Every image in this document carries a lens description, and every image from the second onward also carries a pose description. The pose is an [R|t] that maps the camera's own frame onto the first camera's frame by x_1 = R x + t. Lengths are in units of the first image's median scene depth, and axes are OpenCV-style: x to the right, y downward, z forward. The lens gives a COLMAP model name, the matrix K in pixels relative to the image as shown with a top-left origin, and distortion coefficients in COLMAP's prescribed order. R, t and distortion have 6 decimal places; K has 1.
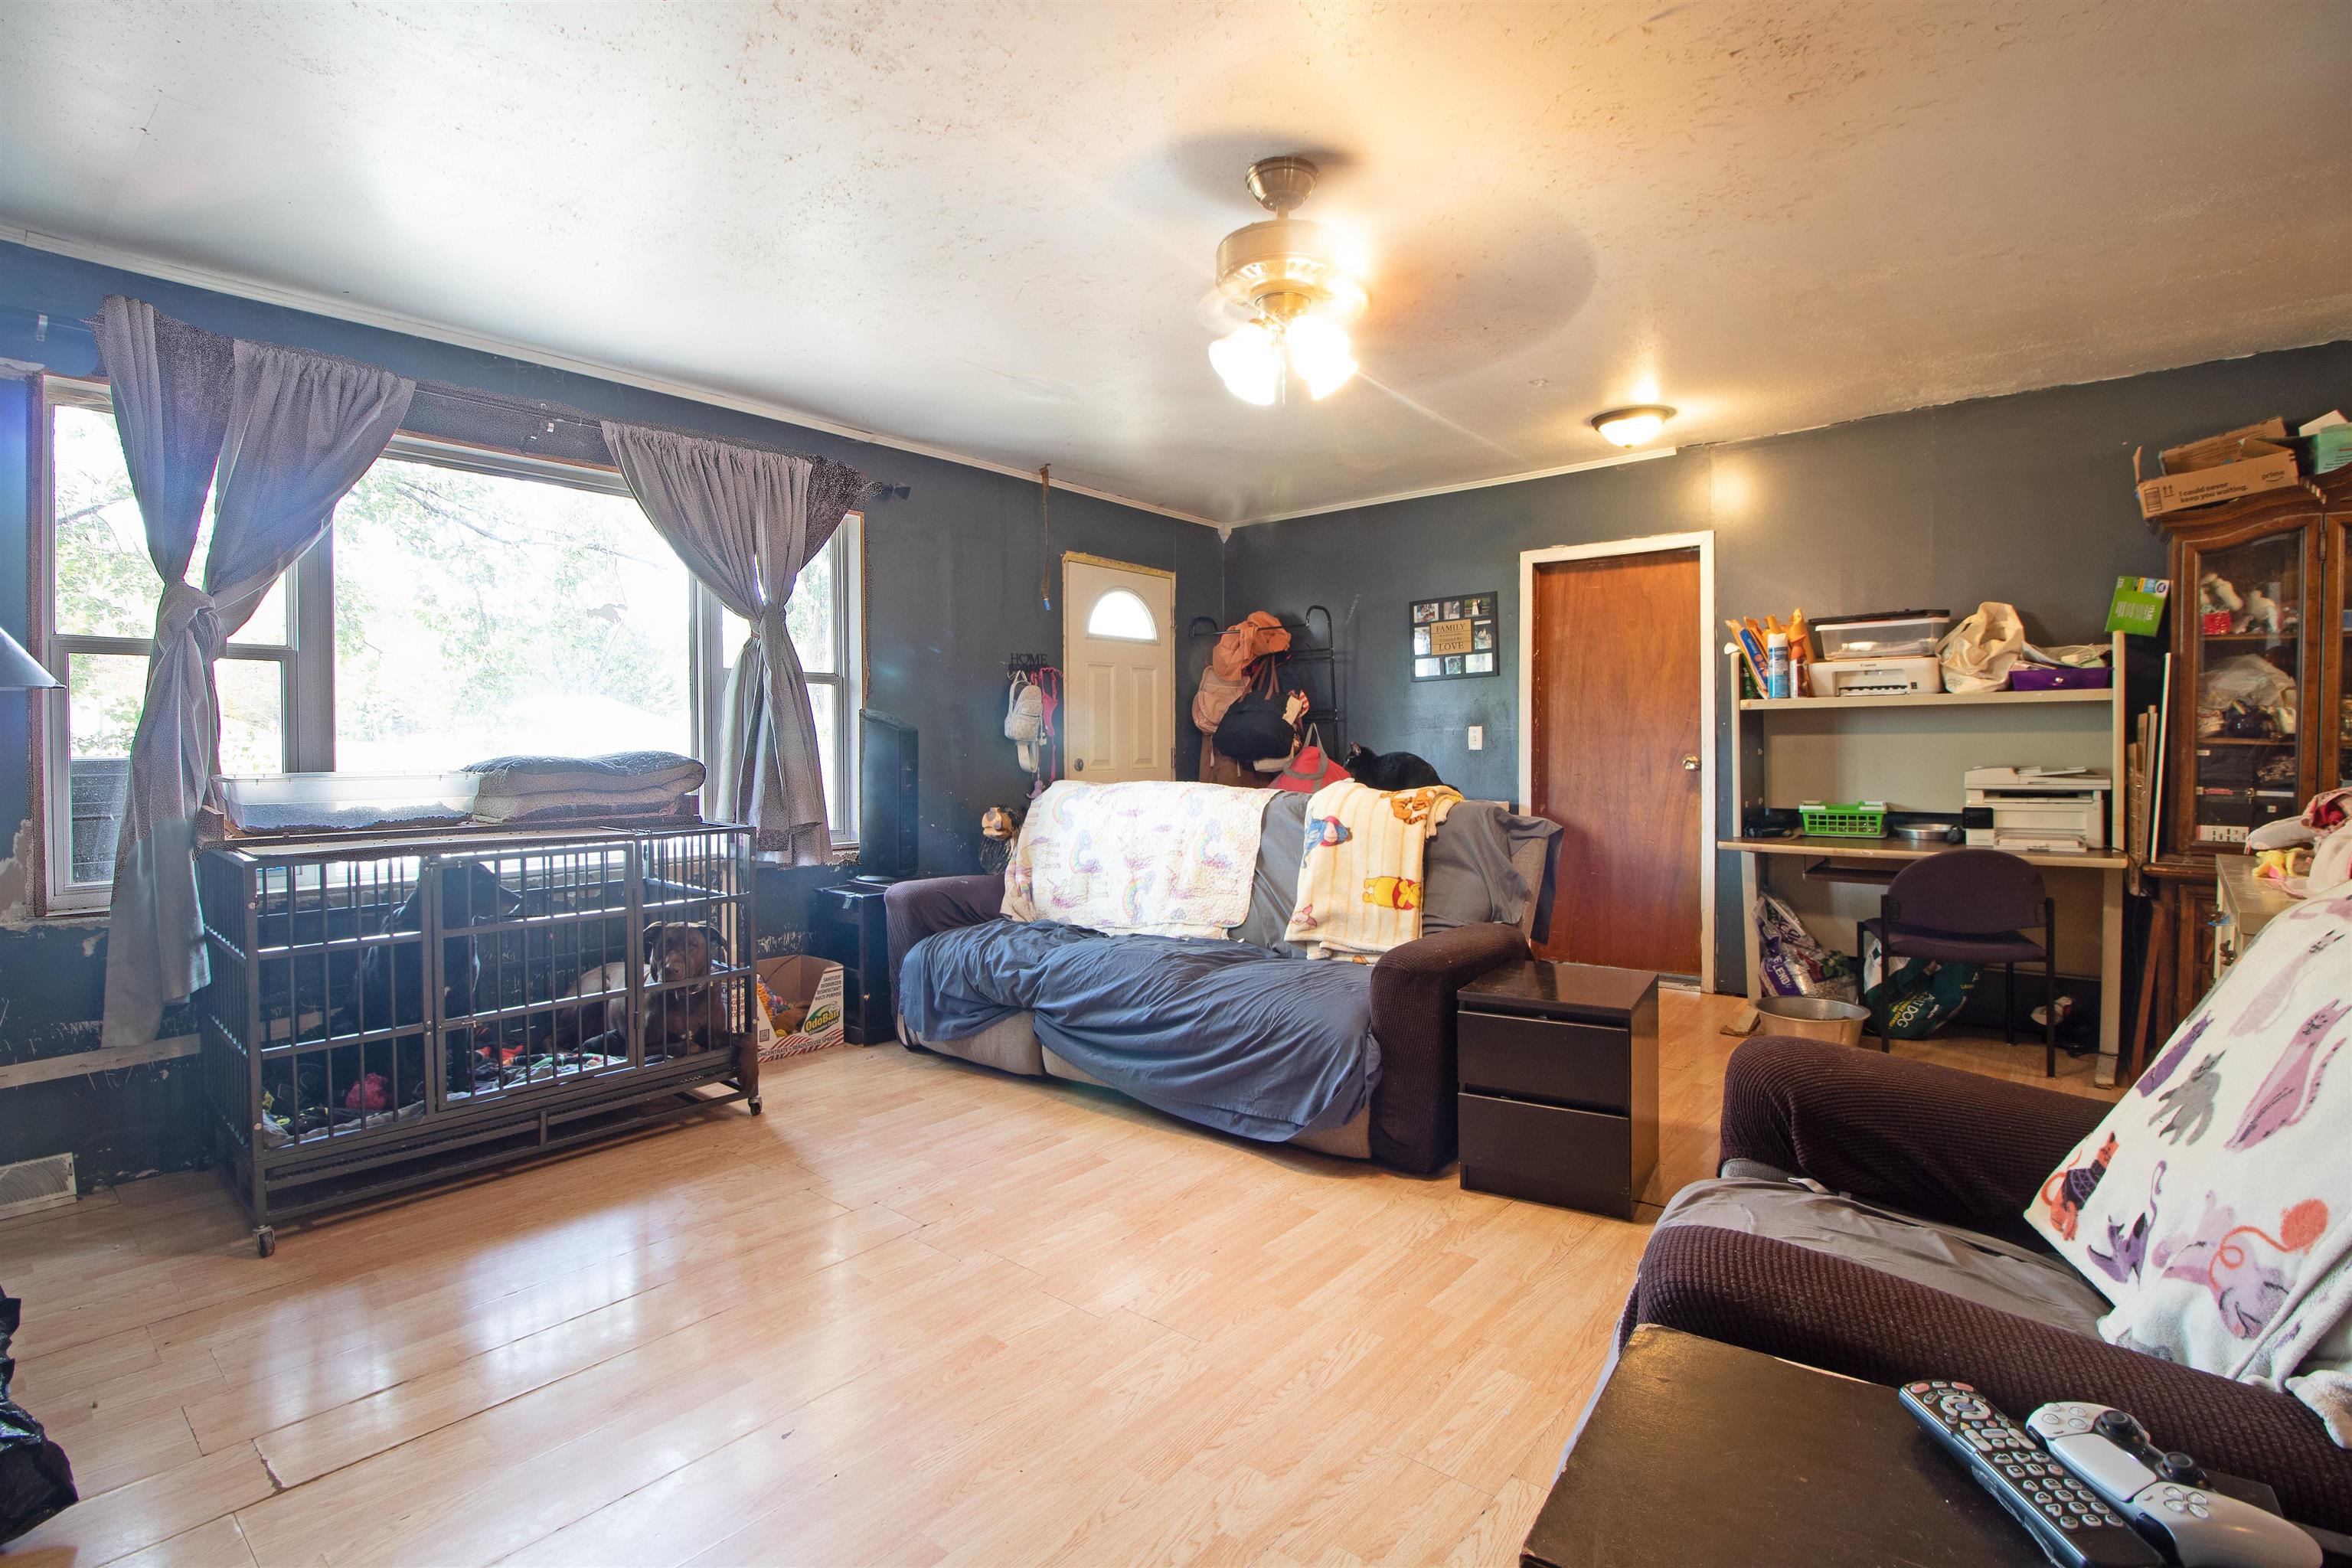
lens RADIAL K [[1102.0, 0, 1182.6], [0, 1102.0, 747.3], [0, 0, 1]] dist [0.000888, -0.009207]
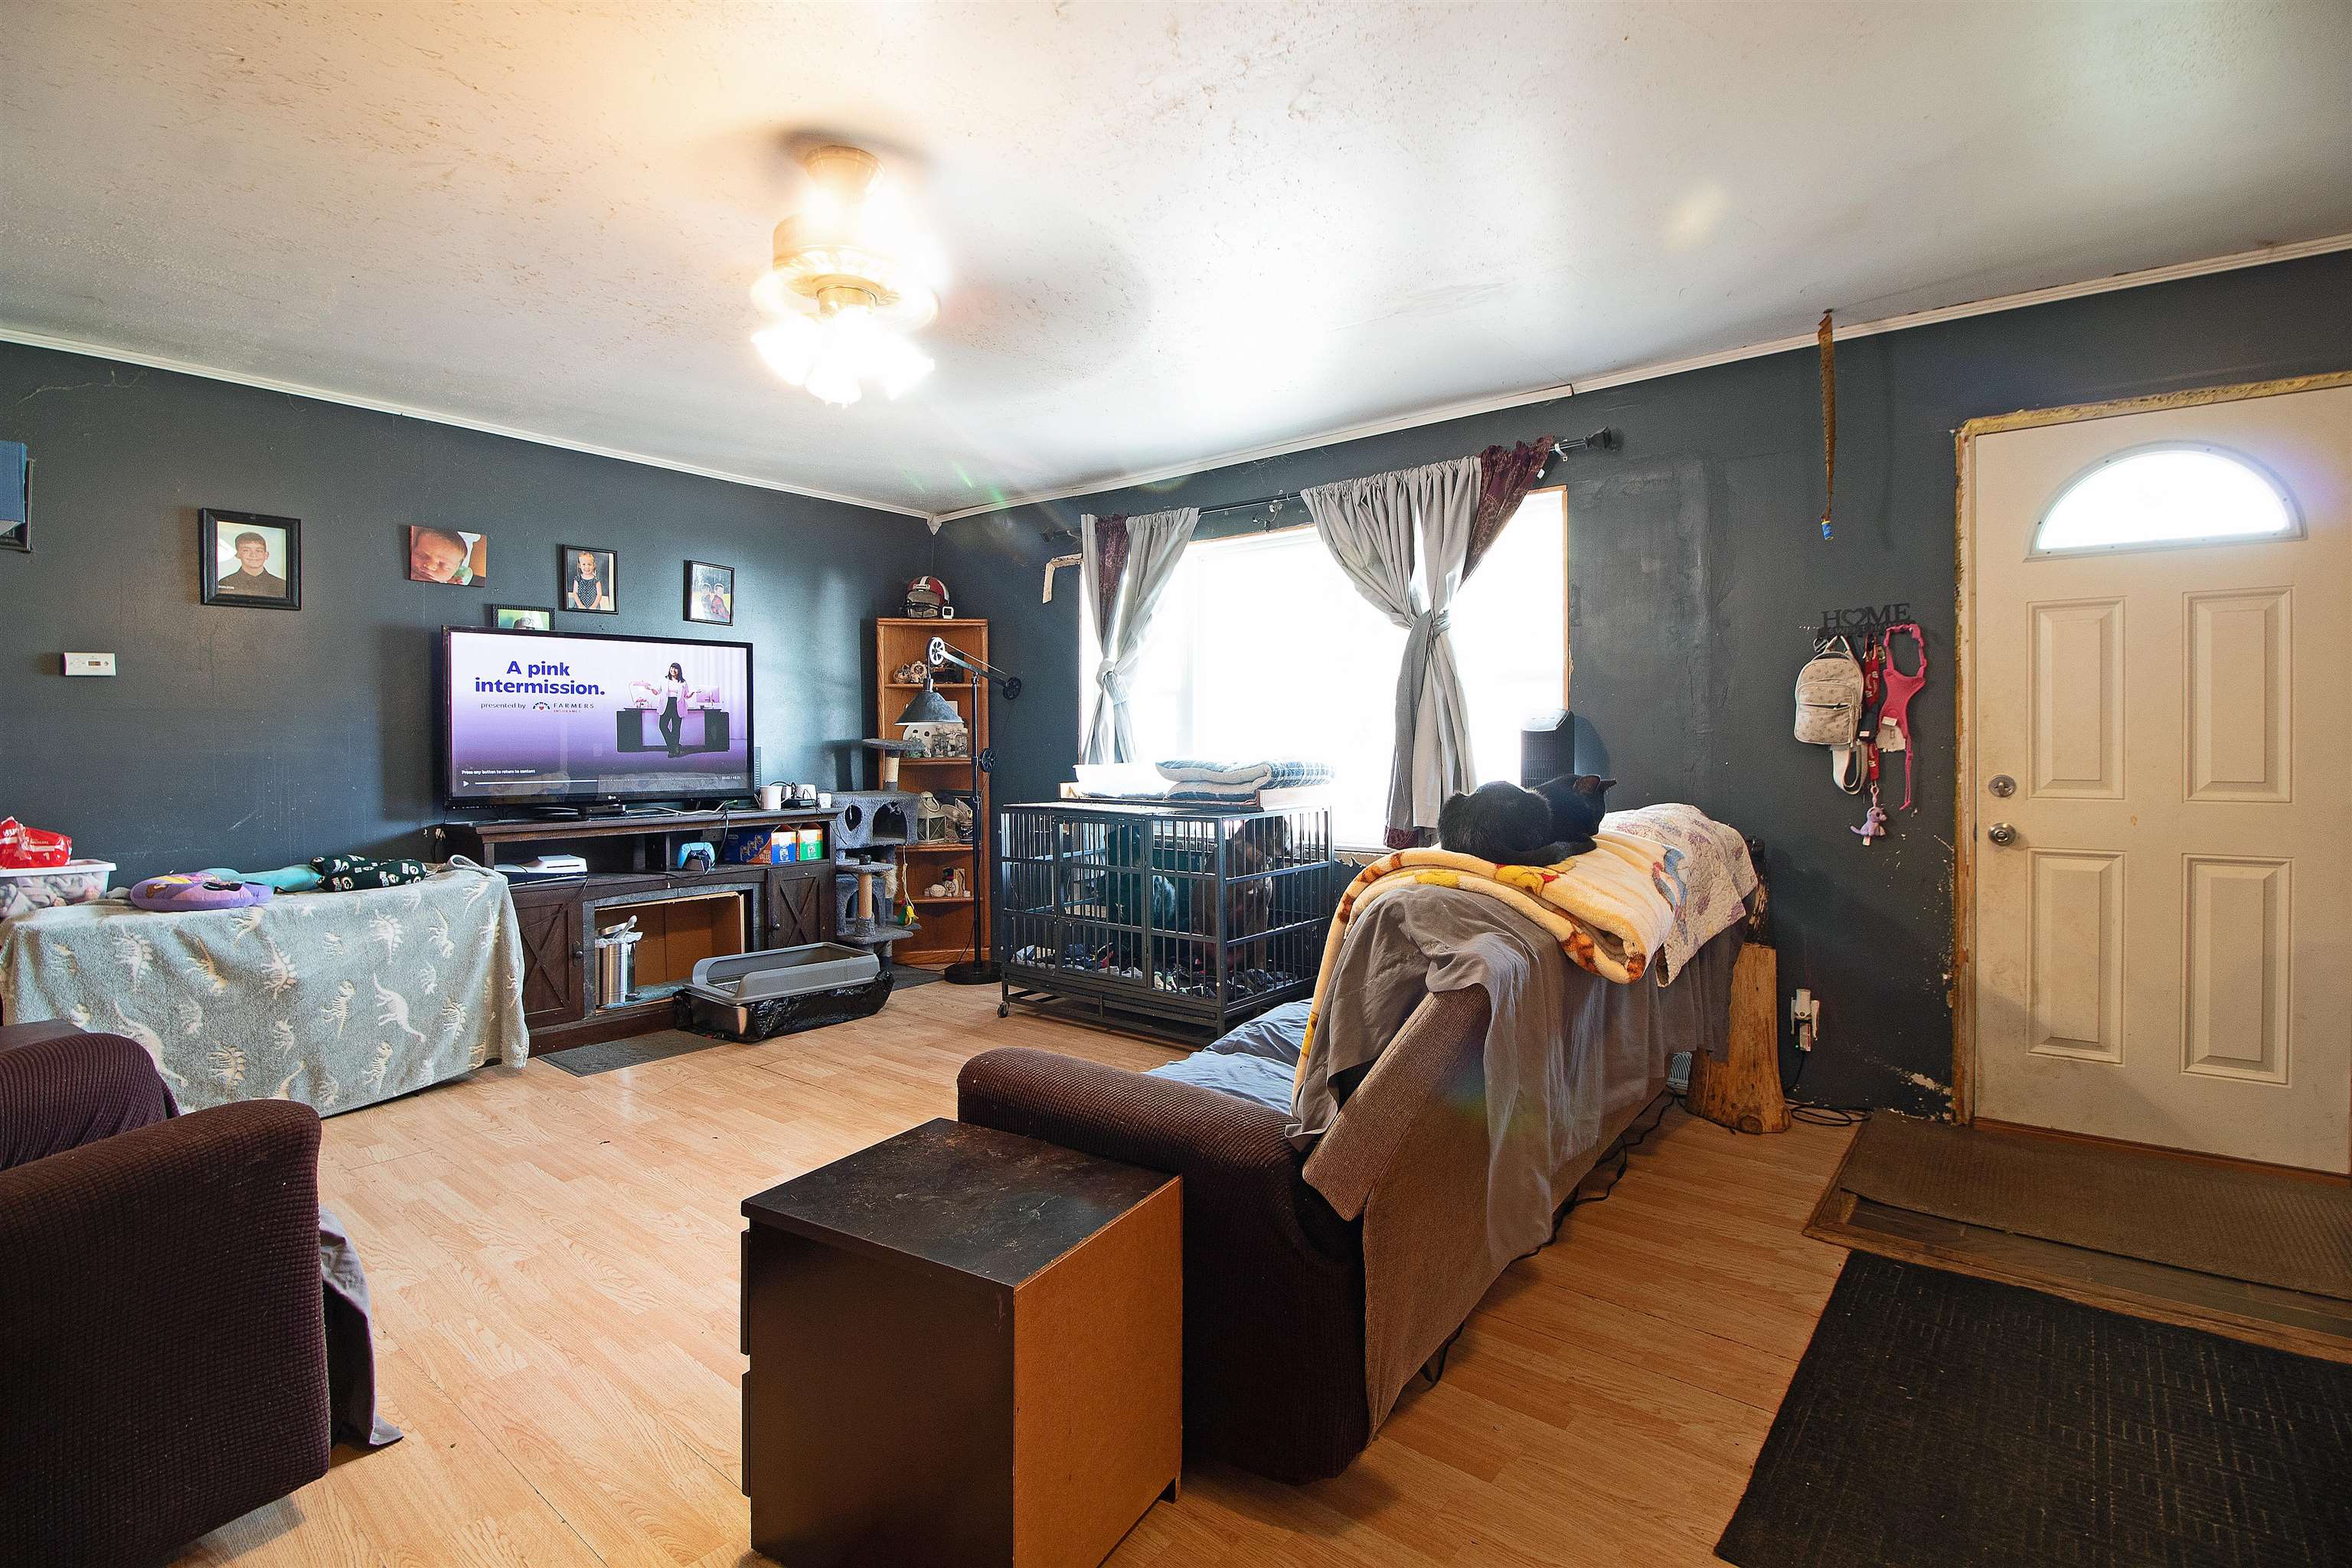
lens RADIAL K [[1102.0, 0, 1182.6], [0, 1102.0, 747.3], [0, 0, 1]] dist [0.000888, -0.009207]
pose [[0.008071, 0.007798, -0.999937, 0.632672], [-0.000417, 0.999970, 0.007795, -0.011346], [0.999967, 0.000354, 0.008074, 0.770206]]
